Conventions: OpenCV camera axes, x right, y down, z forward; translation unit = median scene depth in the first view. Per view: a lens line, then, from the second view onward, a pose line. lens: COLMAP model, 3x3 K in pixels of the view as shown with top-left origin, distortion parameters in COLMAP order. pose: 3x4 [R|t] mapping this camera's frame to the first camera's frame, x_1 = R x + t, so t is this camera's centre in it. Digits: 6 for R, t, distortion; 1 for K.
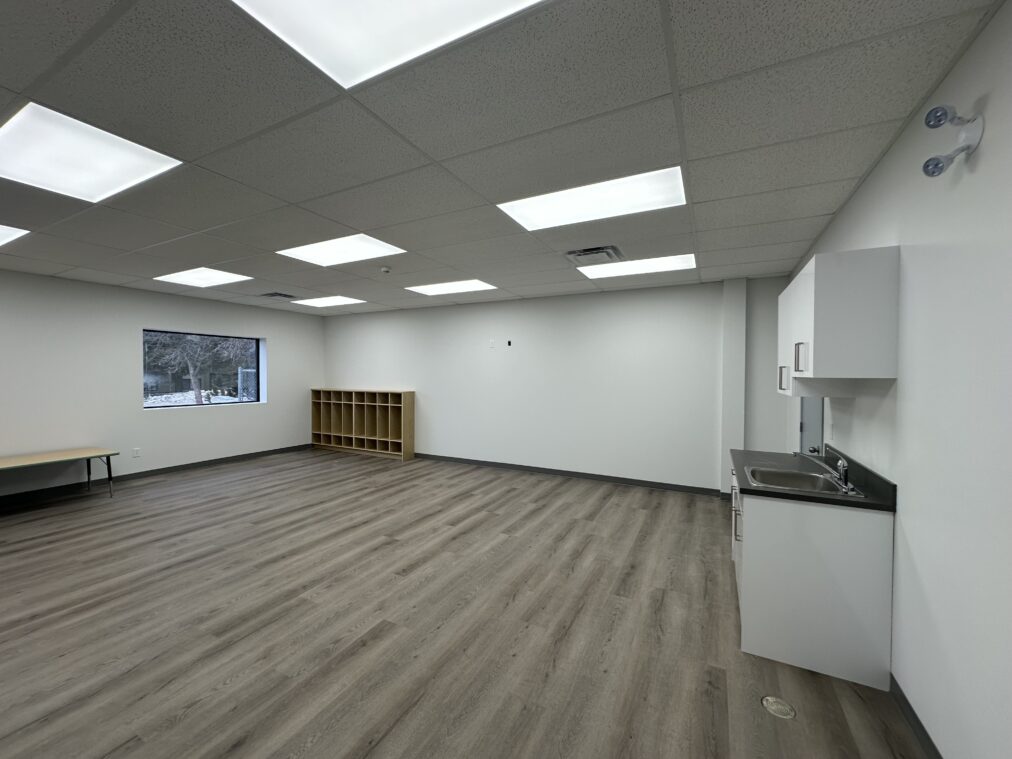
lens RADIAL K [[401.2, 0, 507.7], [0, 401.2, 380.6], [0, 0, 1]] dist [-0.003726, 0.000011]
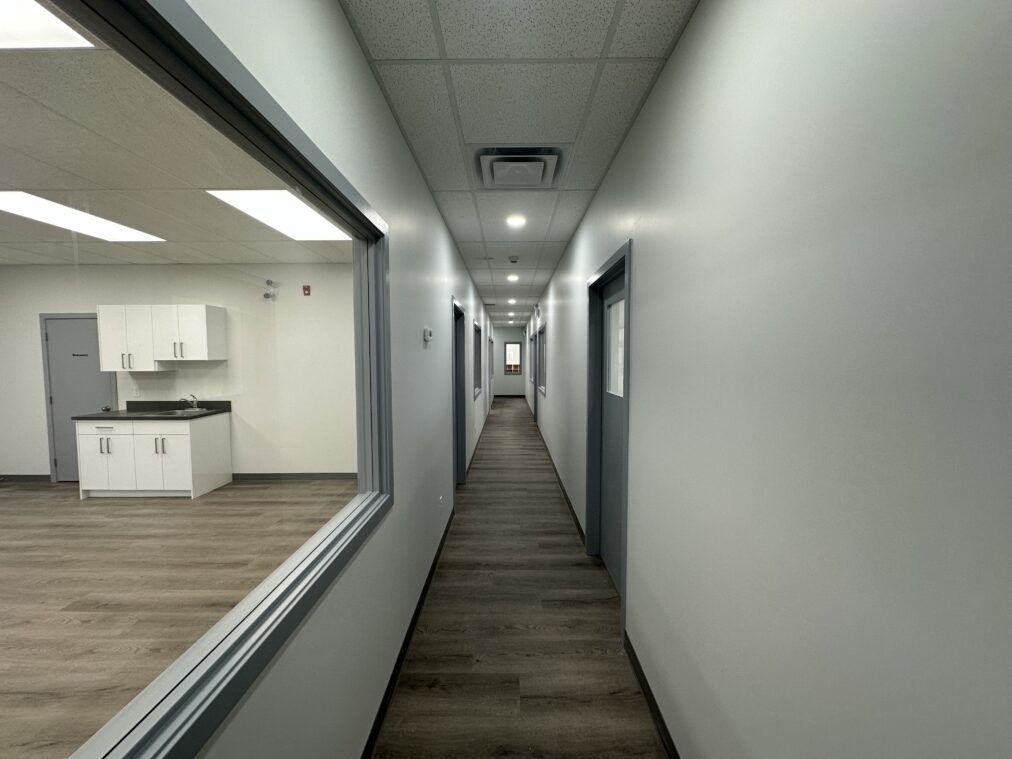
lens RADIAL K [[401.2, 0, 505.3], [0, 401.2, 380.2], [0, 0, 1]] dist [-0.003726, 0.000011]
pose [[-0.450812, -0.056401, 0.890835, -1.845735], [0.014637, 0.997400, 0.070555, -0.027804], [-0.892499, 0.044846, -0.448815, 0.482060]]
